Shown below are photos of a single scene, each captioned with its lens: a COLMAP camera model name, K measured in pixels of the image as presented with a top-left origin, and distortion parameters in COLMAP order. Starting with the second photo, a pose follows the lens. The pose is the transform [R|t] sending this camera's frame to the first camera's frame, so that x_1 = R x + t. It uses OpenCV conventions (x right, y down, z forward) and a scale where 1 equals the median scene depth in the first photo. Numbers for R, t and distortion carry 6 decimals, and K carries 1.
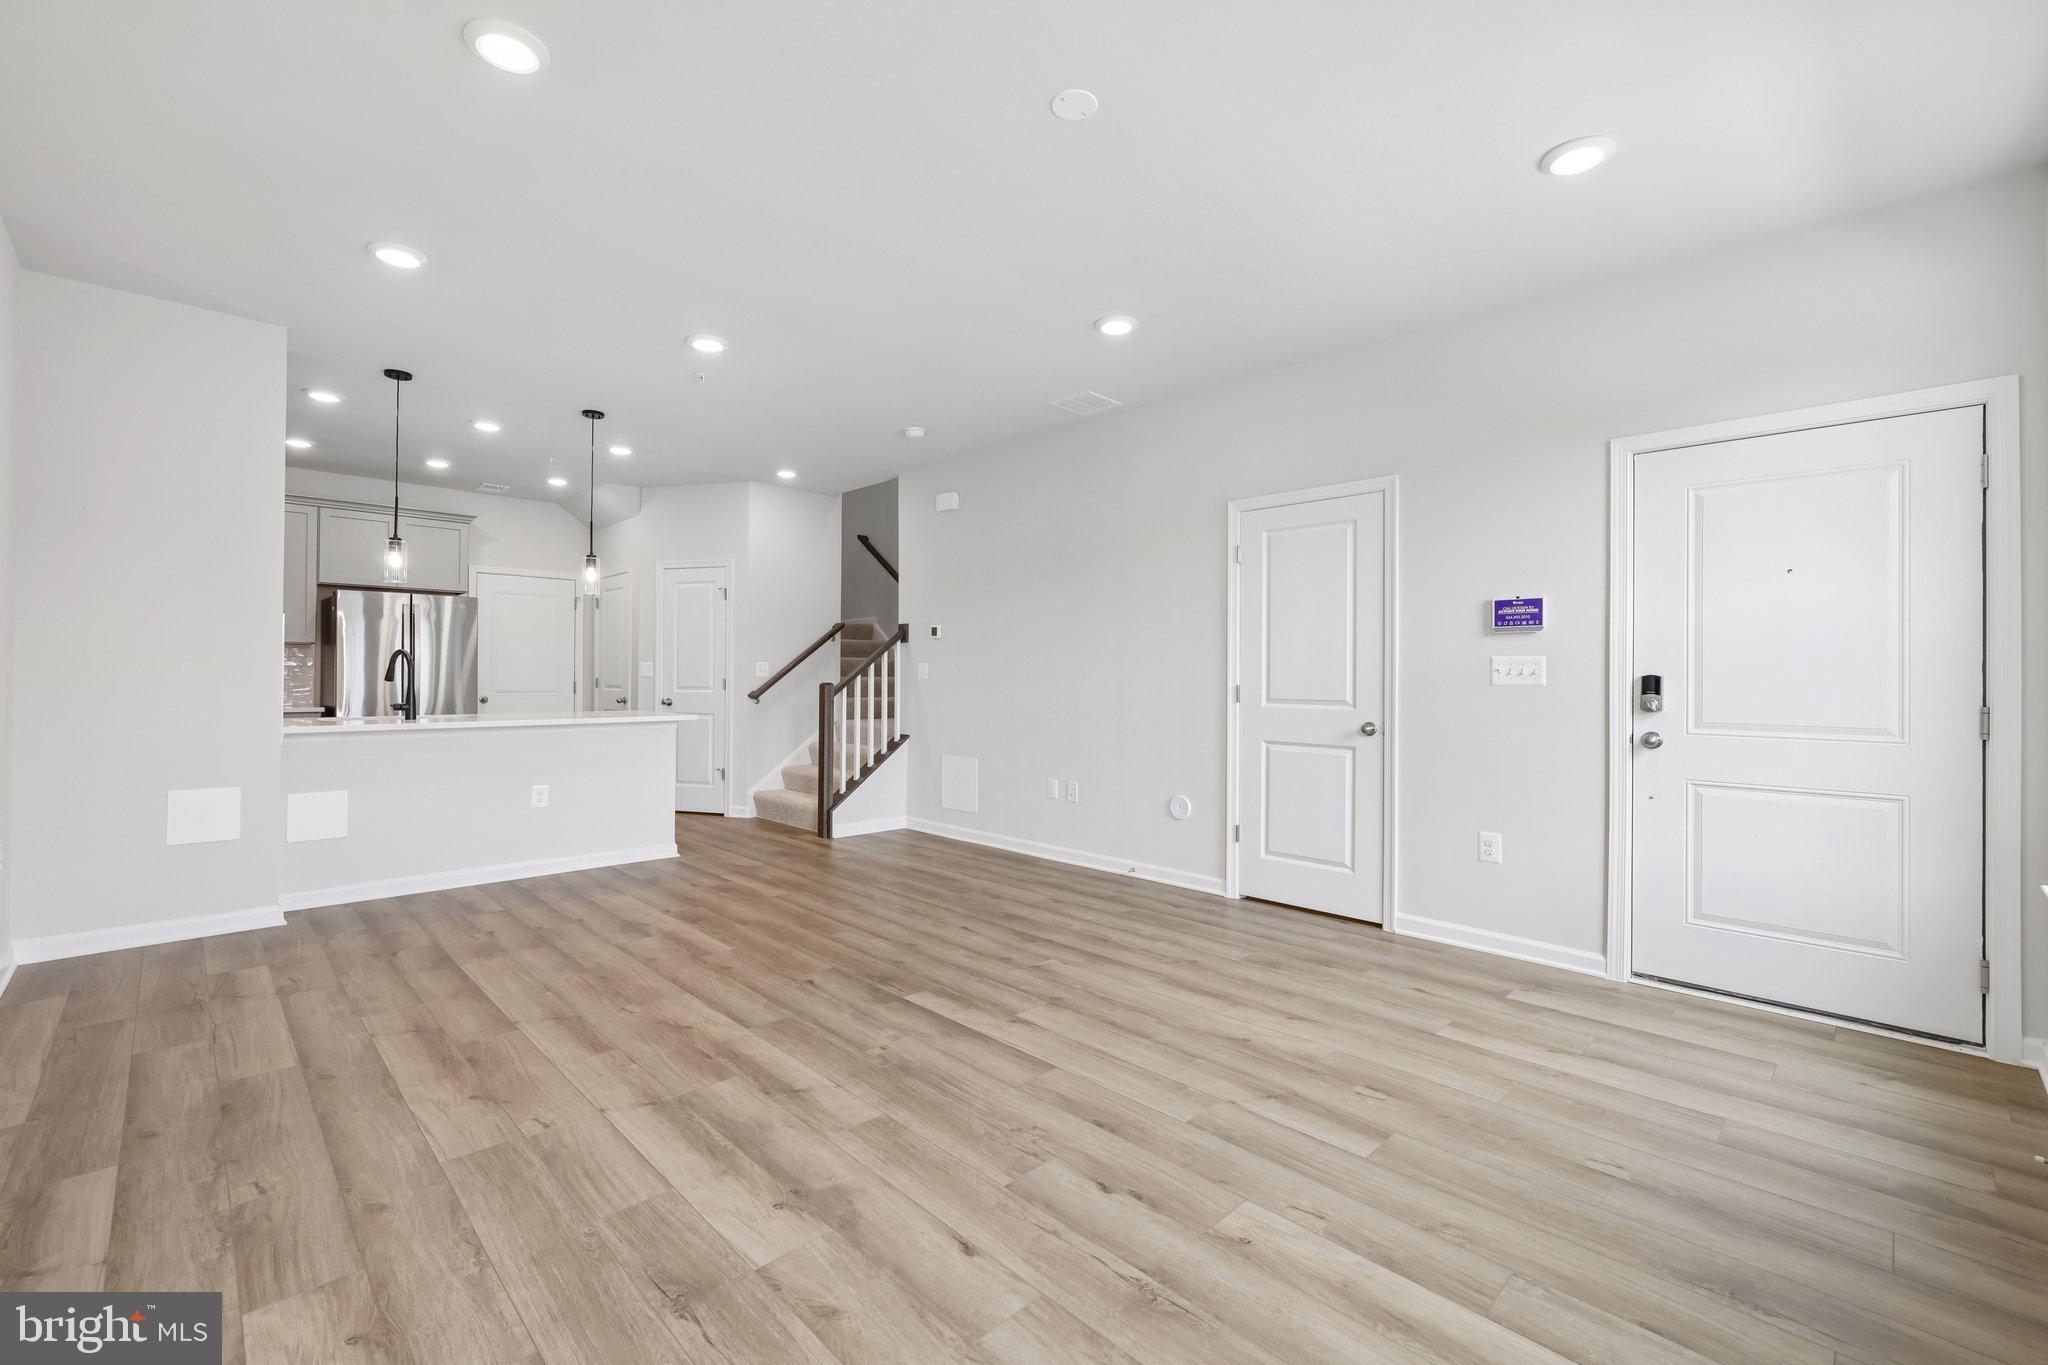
lens RADIAL K [[864.9, 0, 1009.7], [0, 864.9, 668.2], [0, 0, 1]] dist [-0.001404, 0.000860]
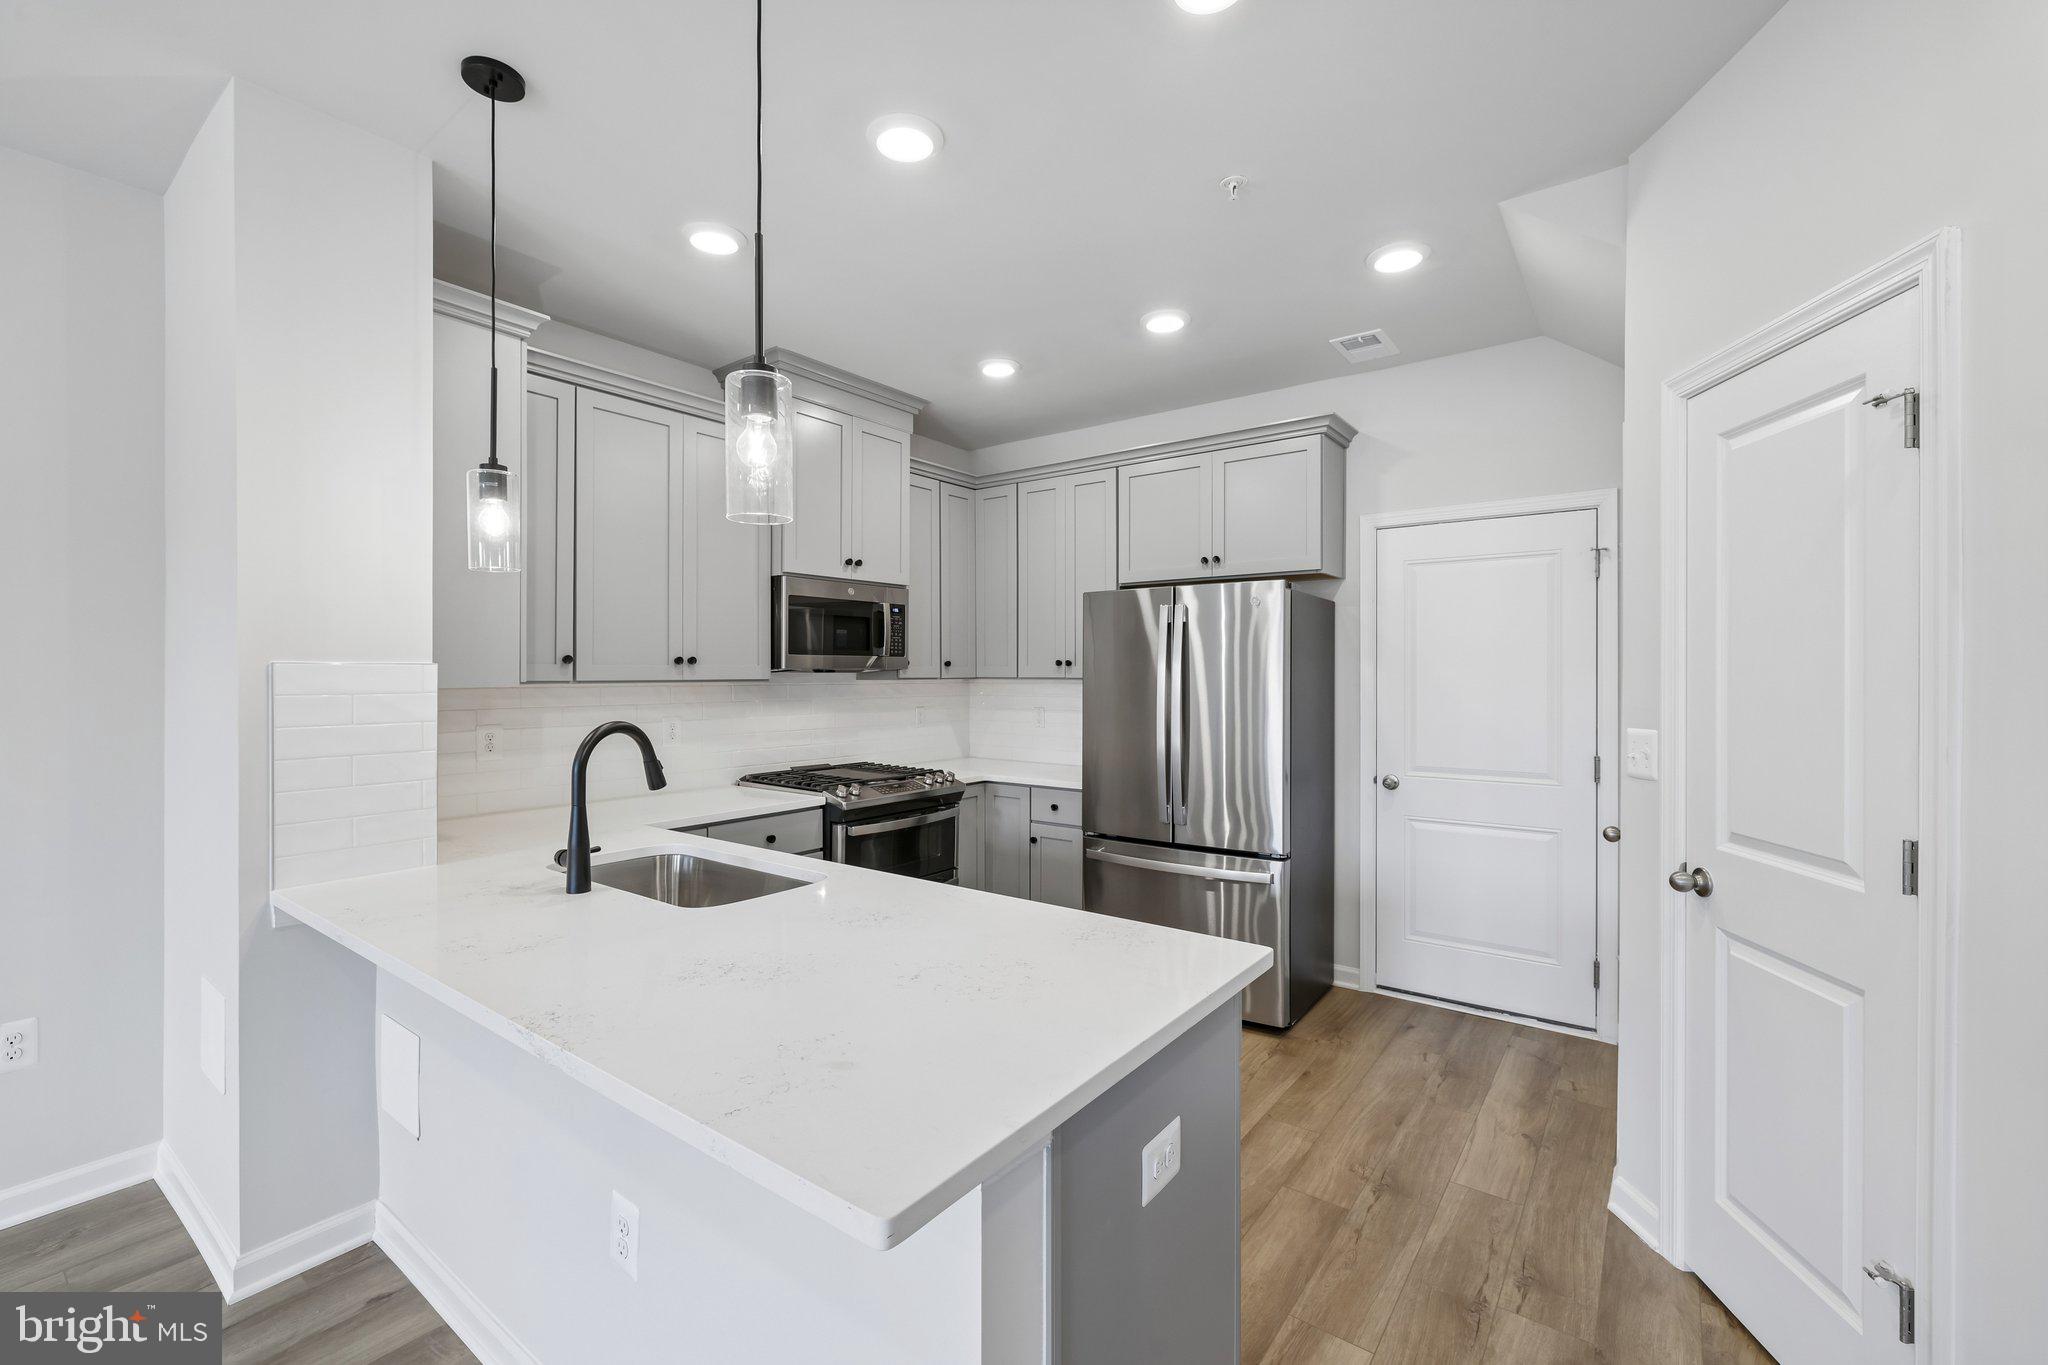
lens RADIAL K [[864.9, 0, 1016.6], [0, 864.9, 682.1], [0, 0, 1]] dist [-0.001404, 0.000860]
pose [[0.156472, 0.003848, -0.987675, -0.320967], [0.011649, 0.999916, 0.005742, -0.057062], [0.987614, -0.012404, 0.156414, 1.517345]]
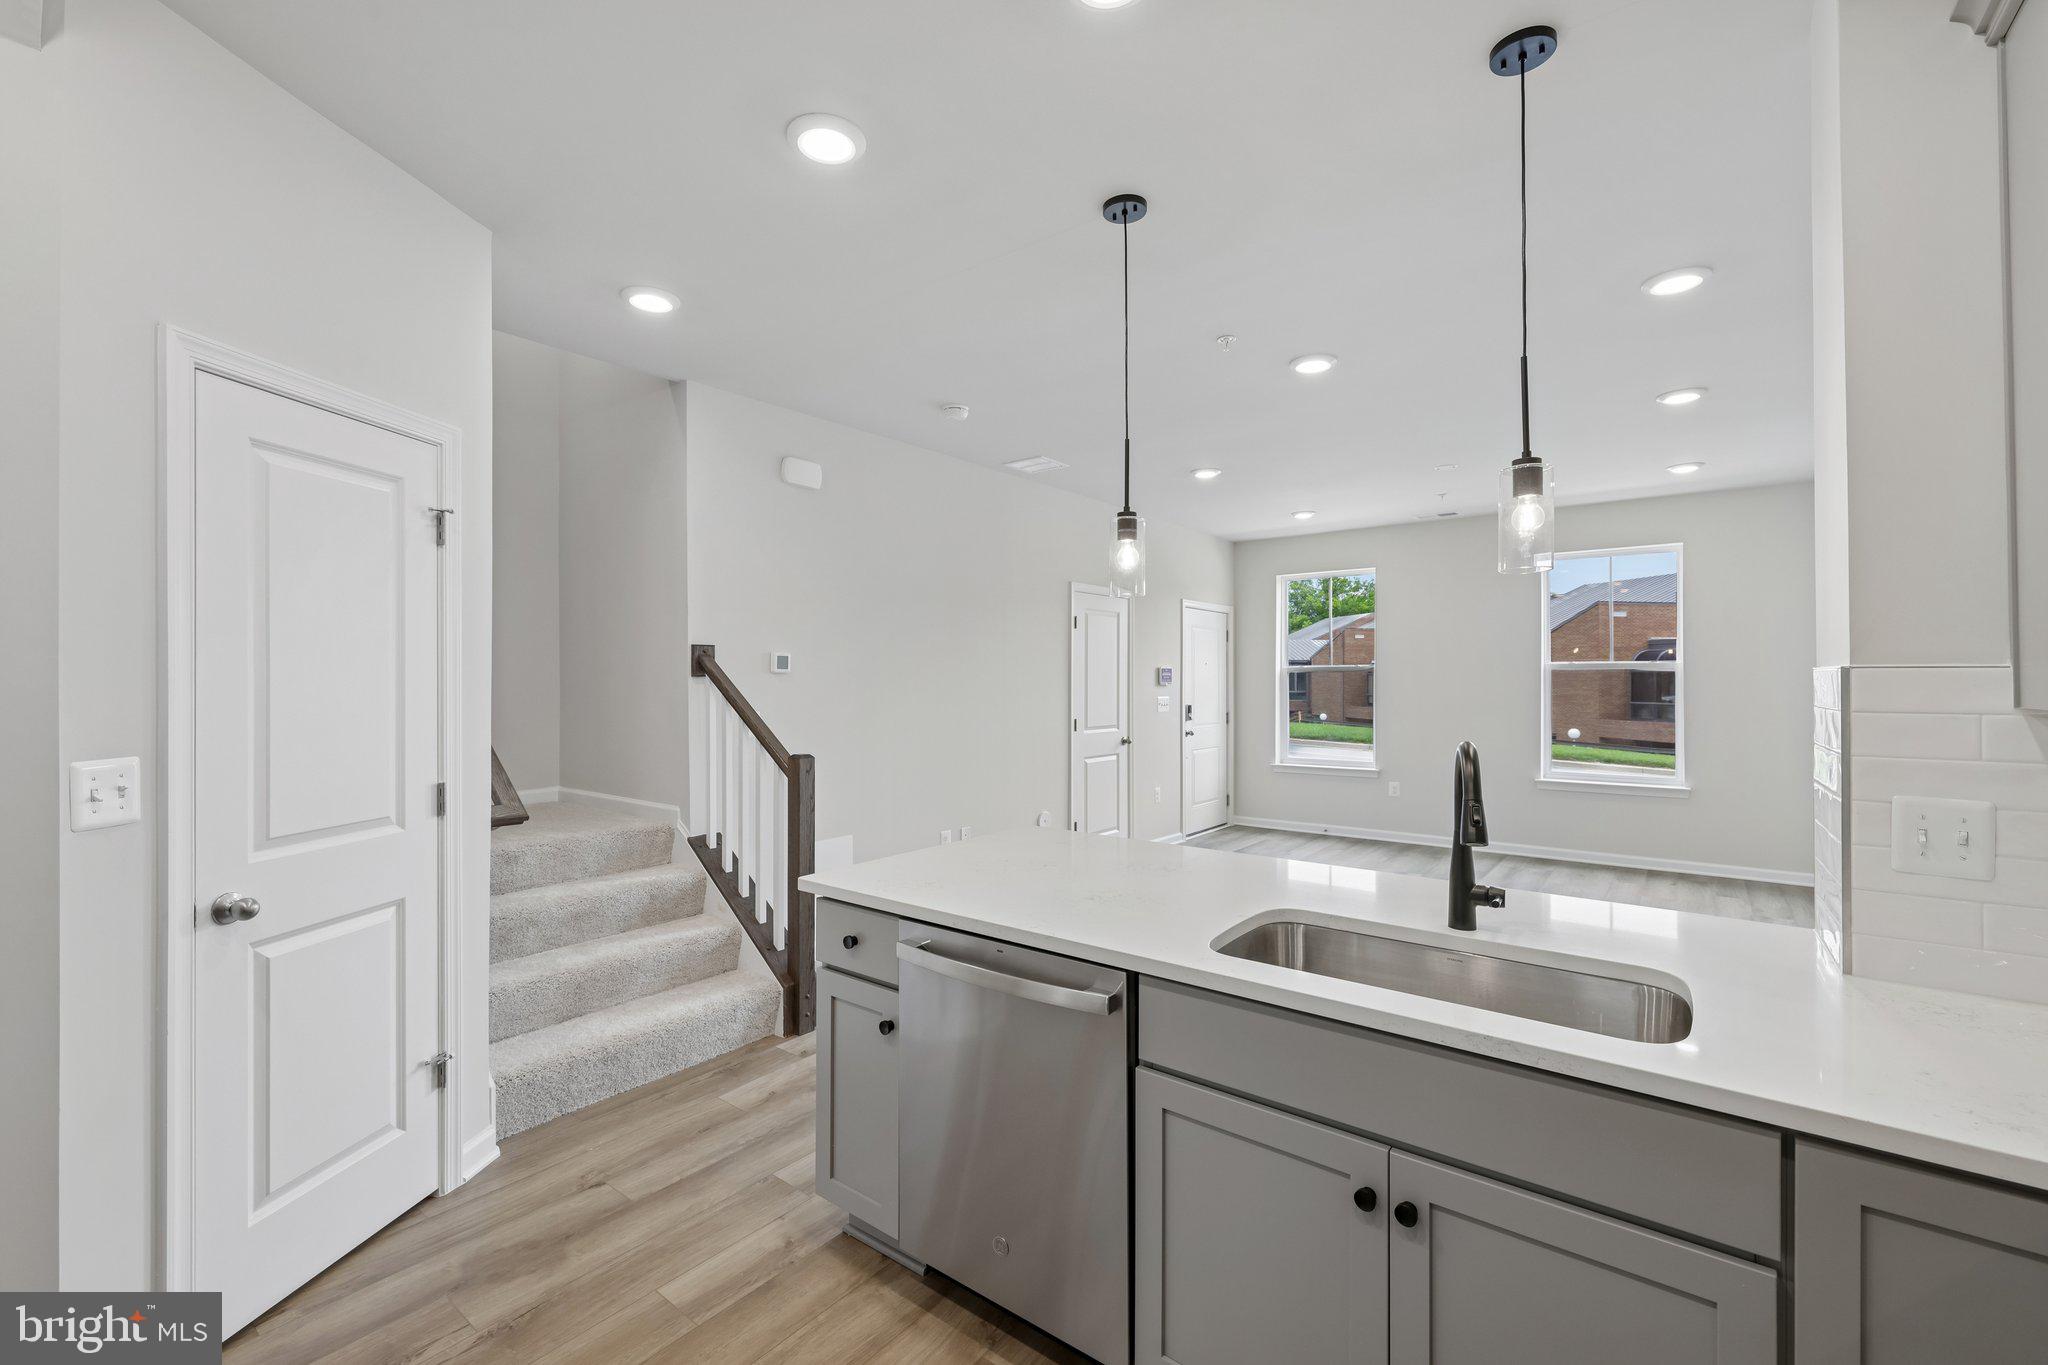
lens RADIAL K [[864.9, 0, 1021.4], [0, 864.9, 676.1], [0, 0, 1]] dist [-0.001404, 0.000860]
pose [[-0.140022, -0.004642, 0.990138, -1.379791], [-0.011446, 0.999930, 0.003069, -0.065293], [-0.990082, -0.010903, -0.140065, 1.644986]]
